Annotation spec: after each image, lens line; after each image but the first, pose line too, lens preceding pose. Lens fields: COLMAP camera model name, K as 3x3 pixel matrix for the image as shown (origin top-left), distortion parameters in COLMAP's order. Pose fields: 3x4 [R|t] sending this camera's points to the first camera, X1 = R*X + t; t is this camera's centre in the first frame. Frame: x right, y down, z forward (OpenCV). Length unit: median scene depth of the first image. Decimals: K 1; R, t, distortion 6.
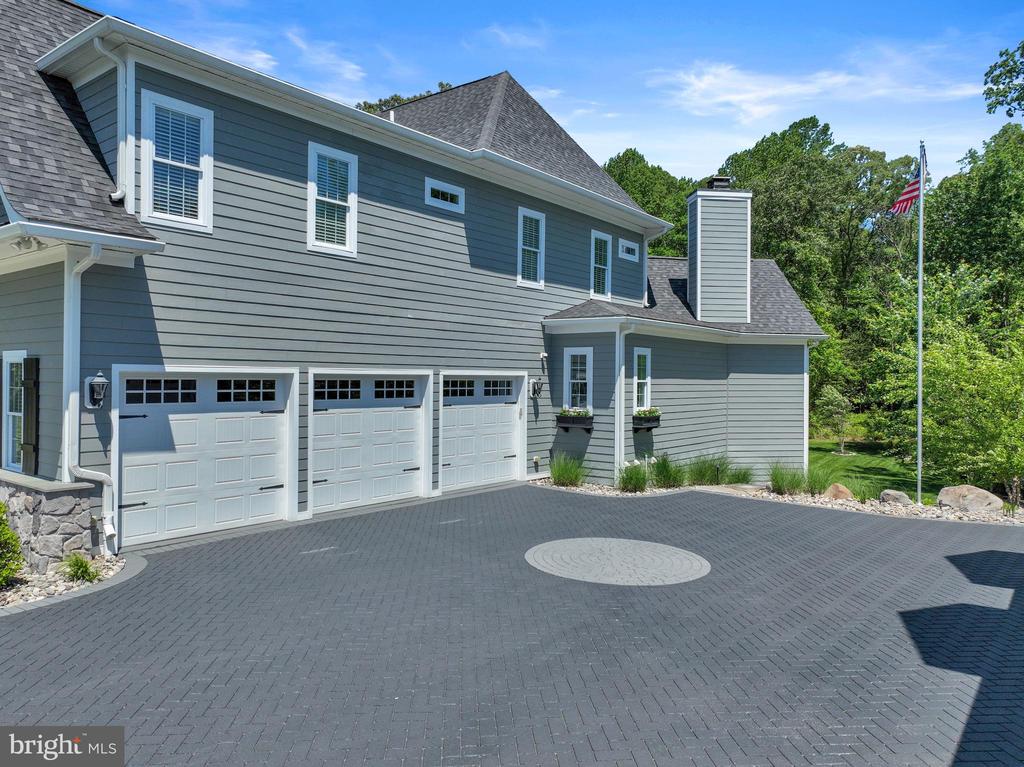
lens RADIAL K [[724.4, 0, 512.0], [0, 724.4, 383.5], [0, 0, 1]] dist [-0.010858, -0.002975]
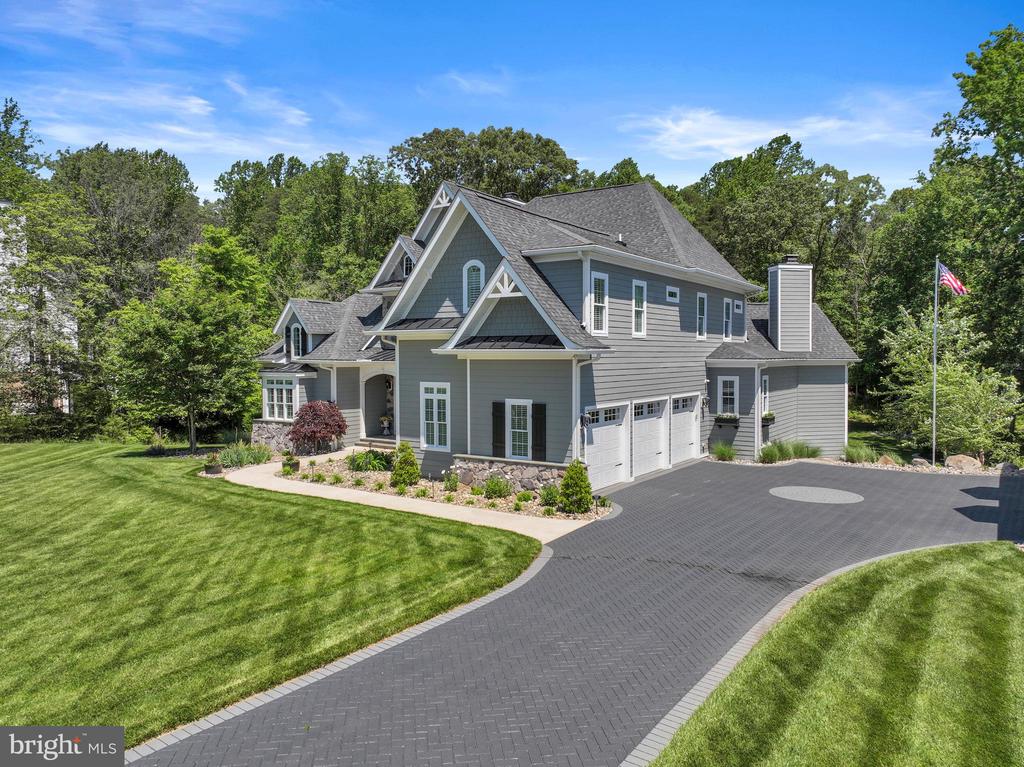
lens RADIAL K [[724.4, 0, 512.0], [0, 724.4, 383.5], [0, 0, 1]] dist [-0.010858, -0.002975]
pose [[0.997389, -0.015615, 0.070503, -0.512276], [0.013515, 0.999454, 0.030165, -0.089511], [-0.070935, -0.029134, 0.997055, -0.593849]]
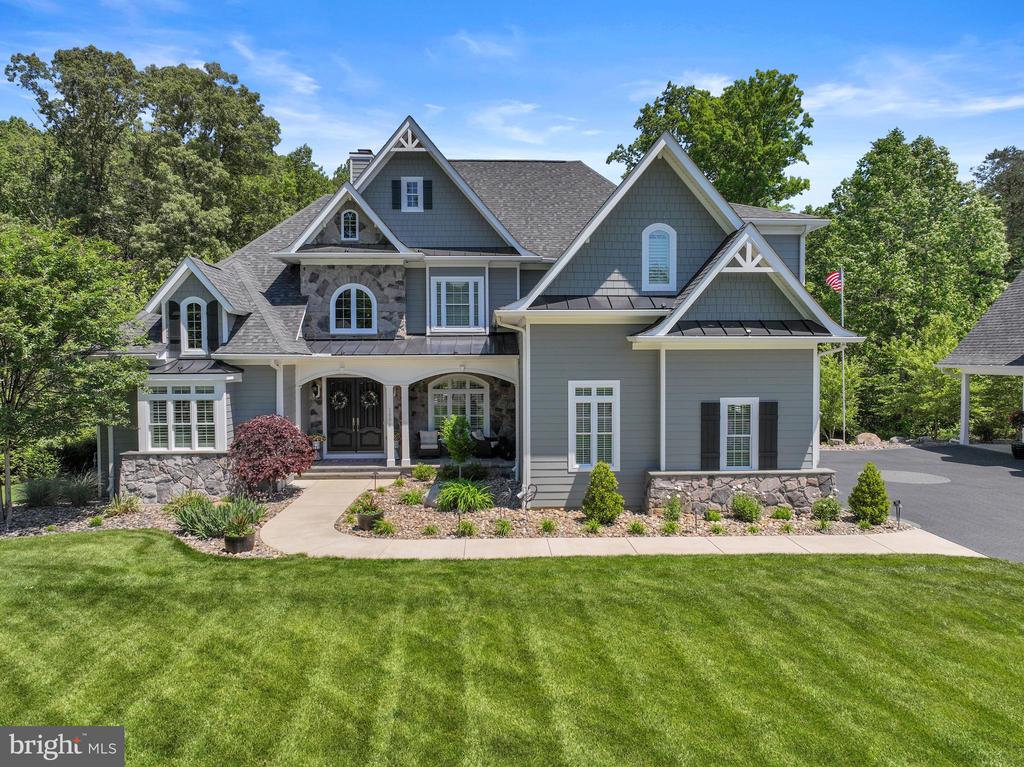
lens RADIAL K [[724.4, 0, 512.0], [0, 724.4, 383.5], [0, 0, 1]] dist [-0.010858, -0.002975]
pose [[0.756871, -0.037685, 0.652476, -1.289741], [0.017733, 0.999153, 0.037138, -0.088858], [-0.653323, -0.016538, 0.756899, 0.048949]]
